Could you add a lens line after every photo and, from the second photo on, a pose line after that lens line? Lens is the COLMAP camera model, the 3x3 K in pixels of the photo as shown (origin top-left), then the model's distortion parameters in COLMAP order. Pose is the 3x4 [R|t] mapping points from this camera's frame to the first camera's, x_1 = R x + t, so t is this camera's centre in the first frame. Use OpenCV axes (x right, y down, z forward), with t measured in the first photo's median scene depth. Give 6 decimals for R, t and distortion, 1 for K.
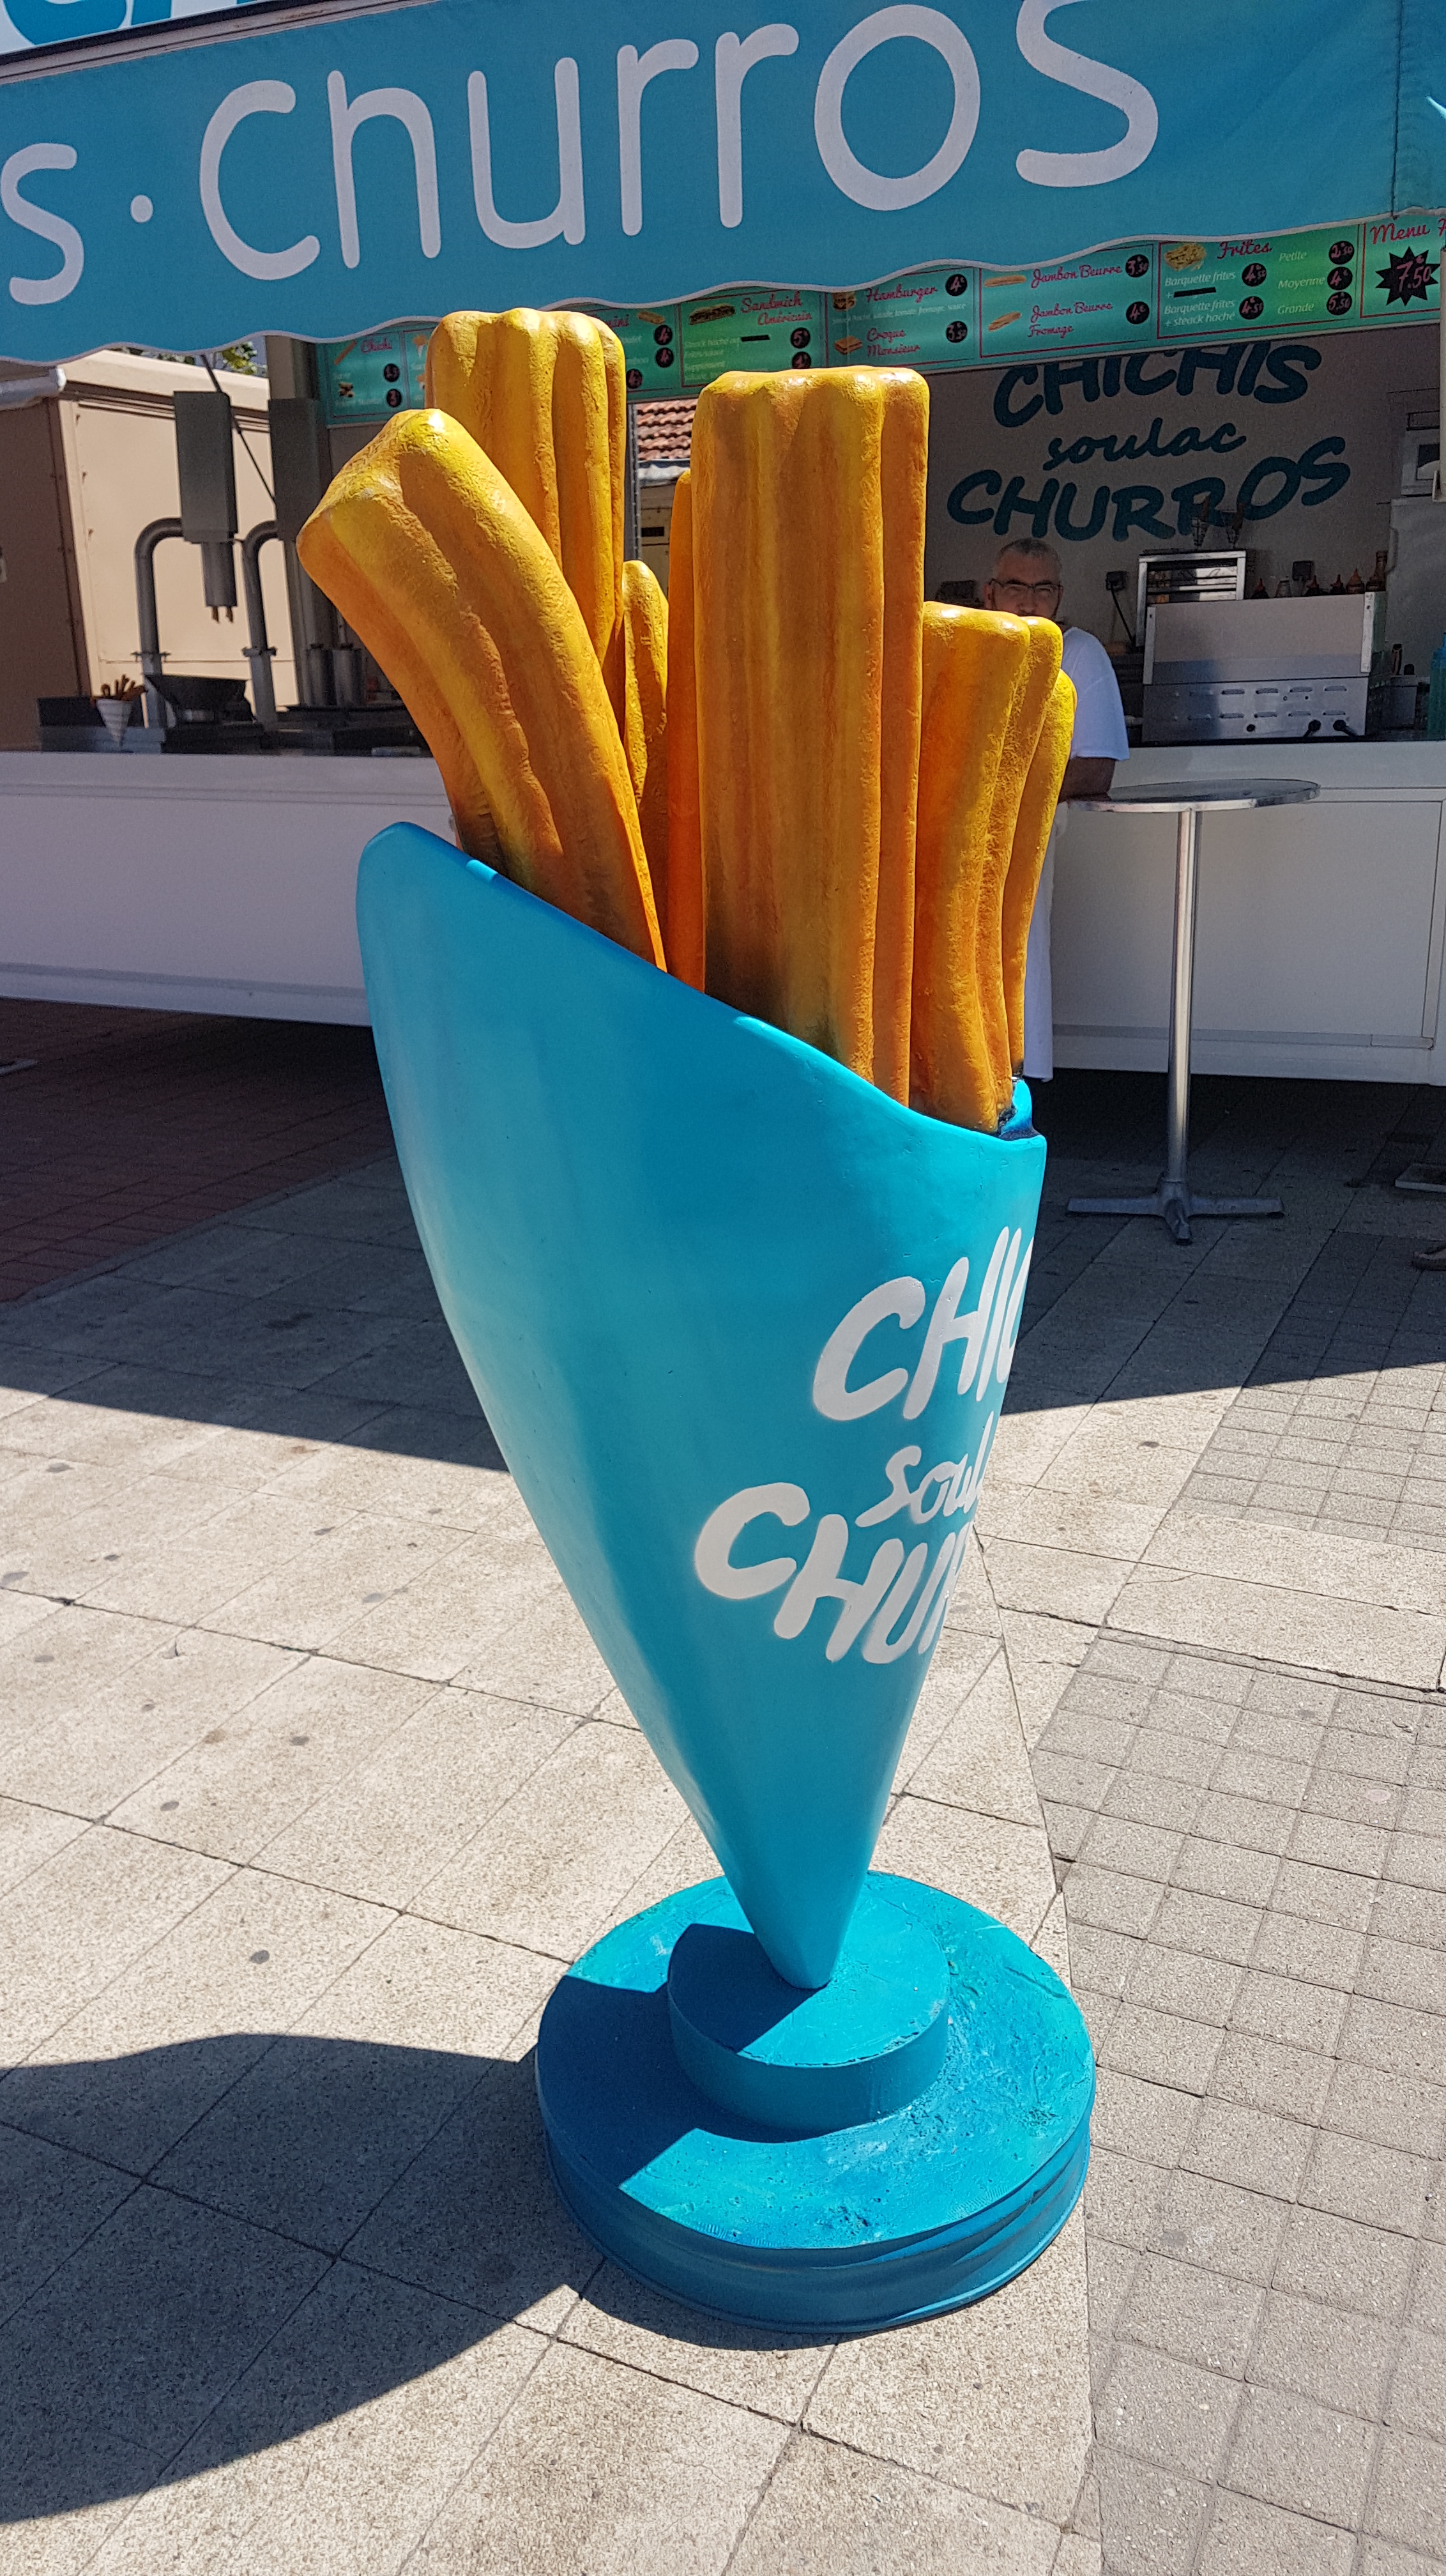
lens RADIAL K [[2089.5, 0, 722.2], [0, 2089.5, 1203.7], [0, 0, 1]] dist [0.232360, -0.330387]
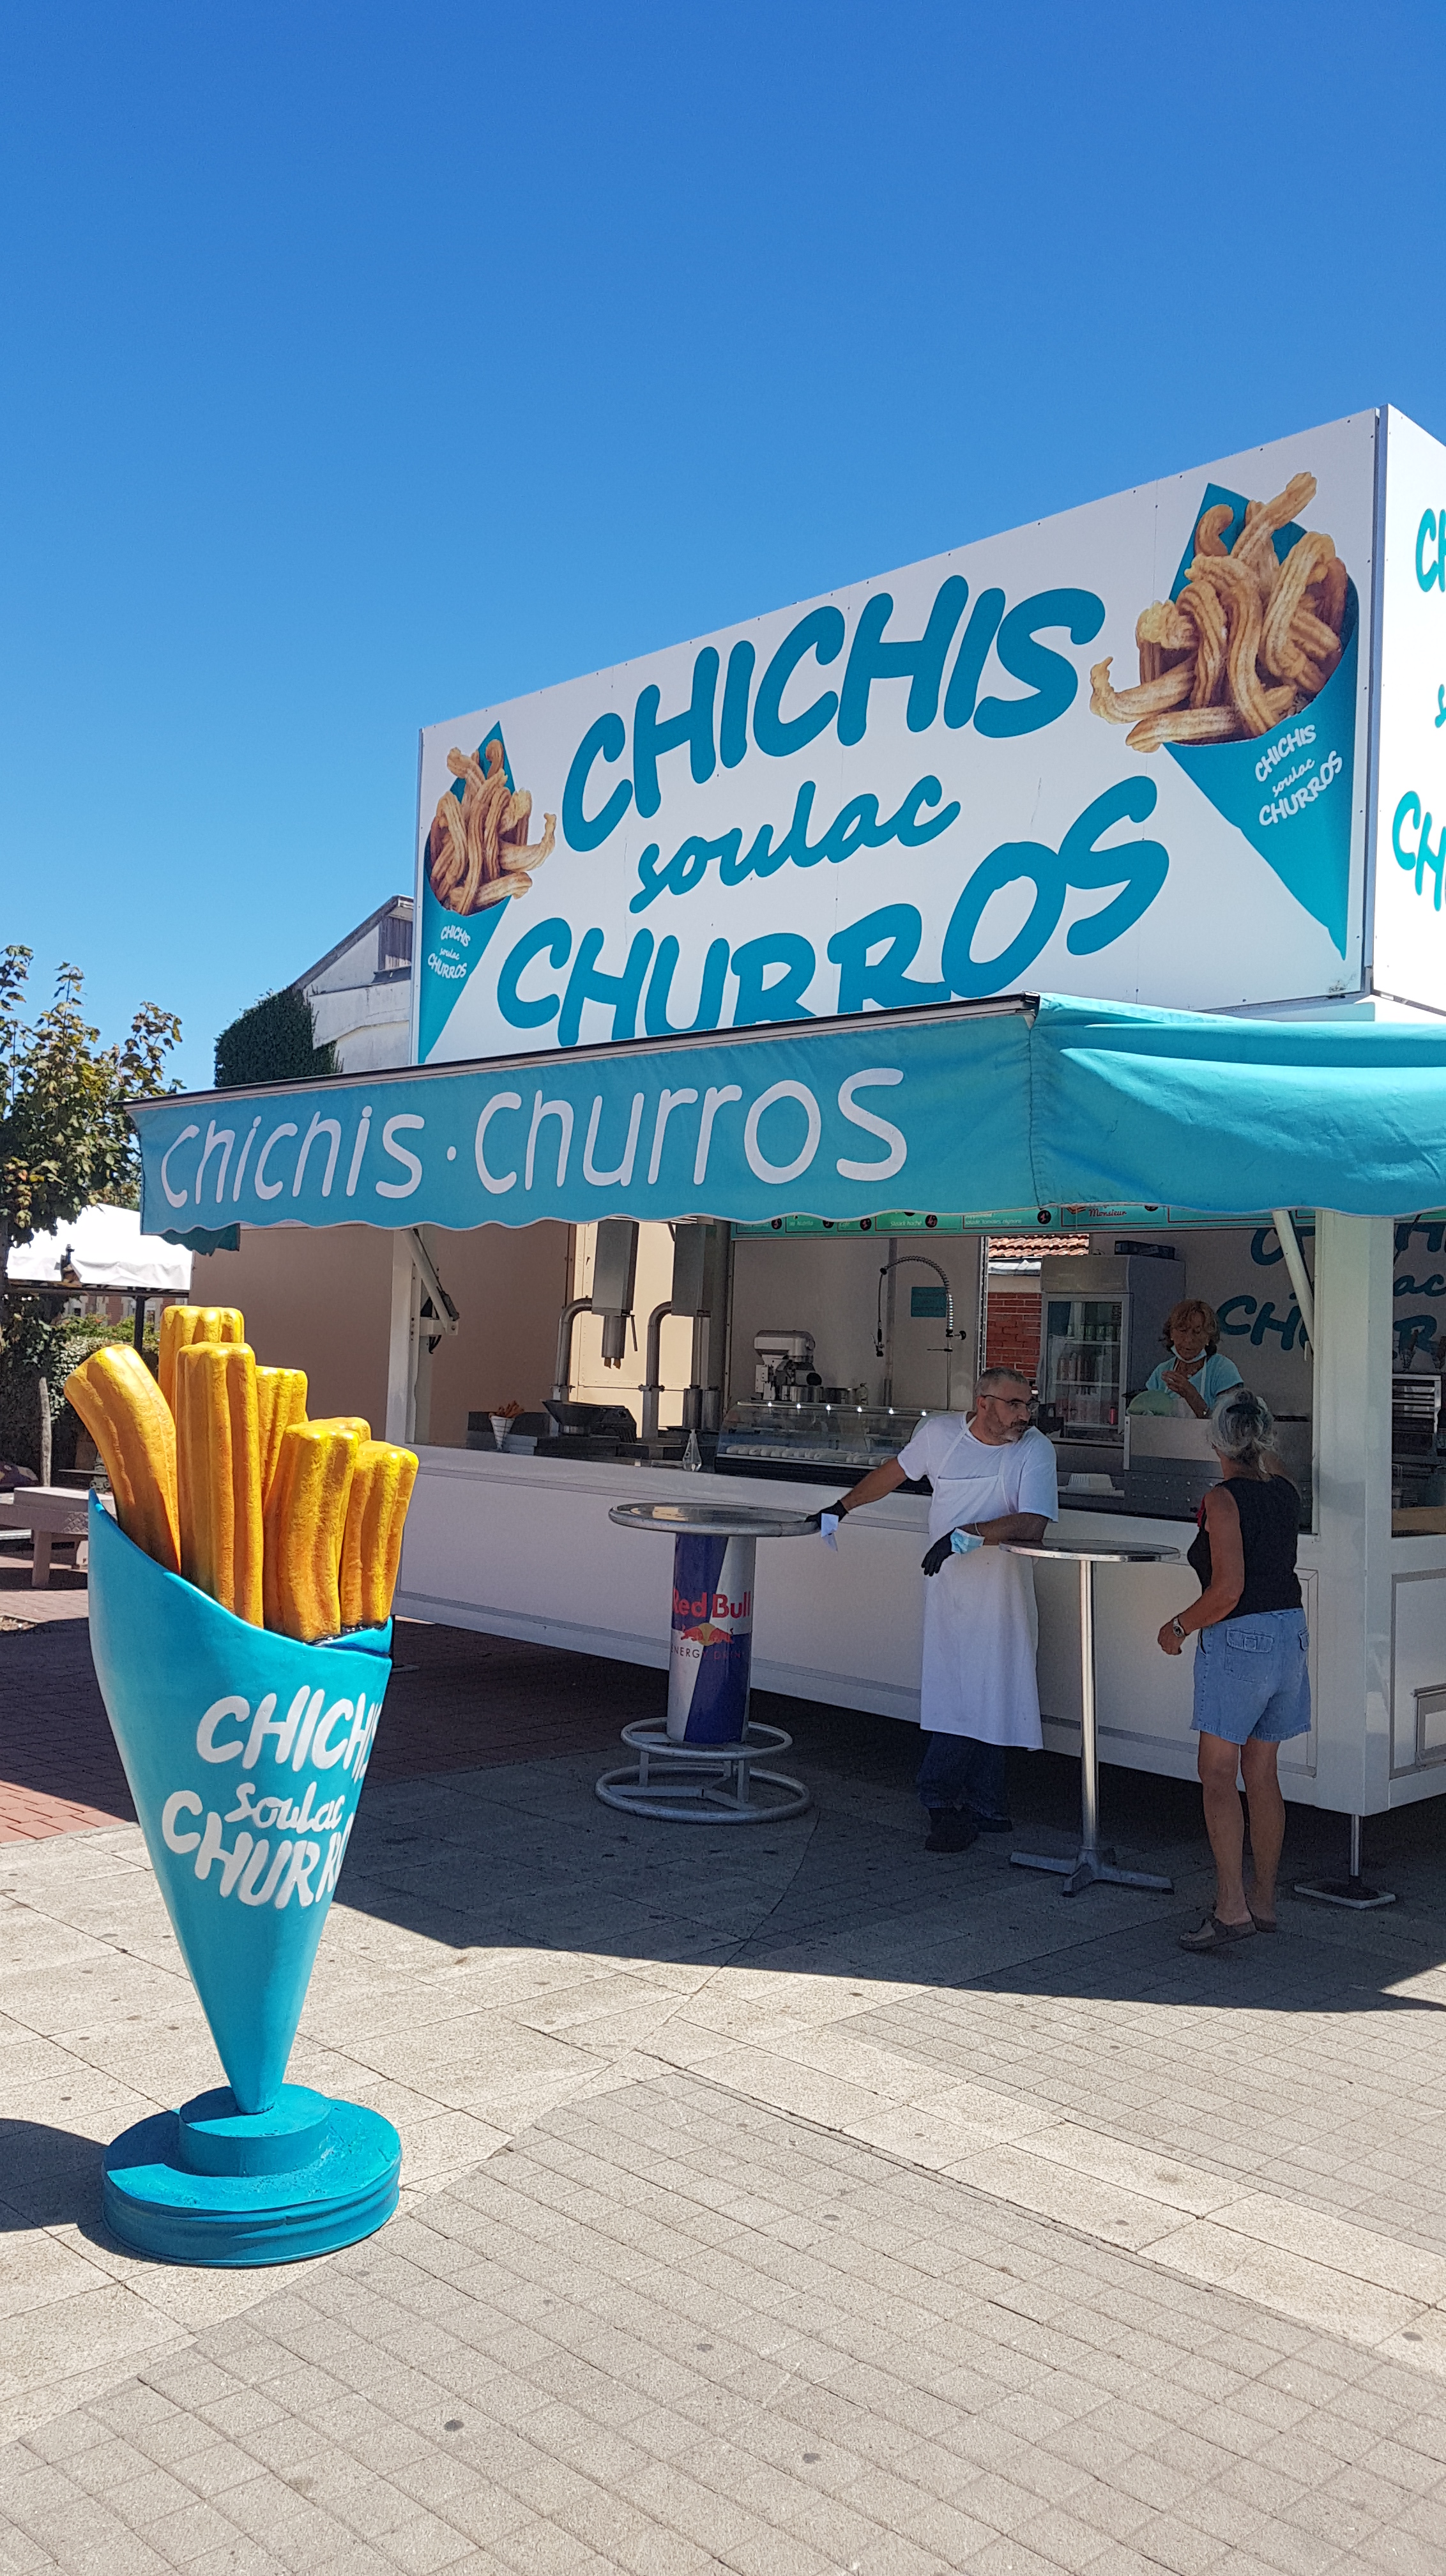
lens RADIAL K [[2089.5, 0, 722.2], [0, 2089.5, 1203.7], [0, 0, 1]] dist [0.232360, -0.330387]
pose [[0.941213, 0.047300, -0.334485, 0.718971], [-0.154952, 0.940291, -0.303054, 0.082103], [0.300179, 0.337068, 0.892344, -0.599935]]
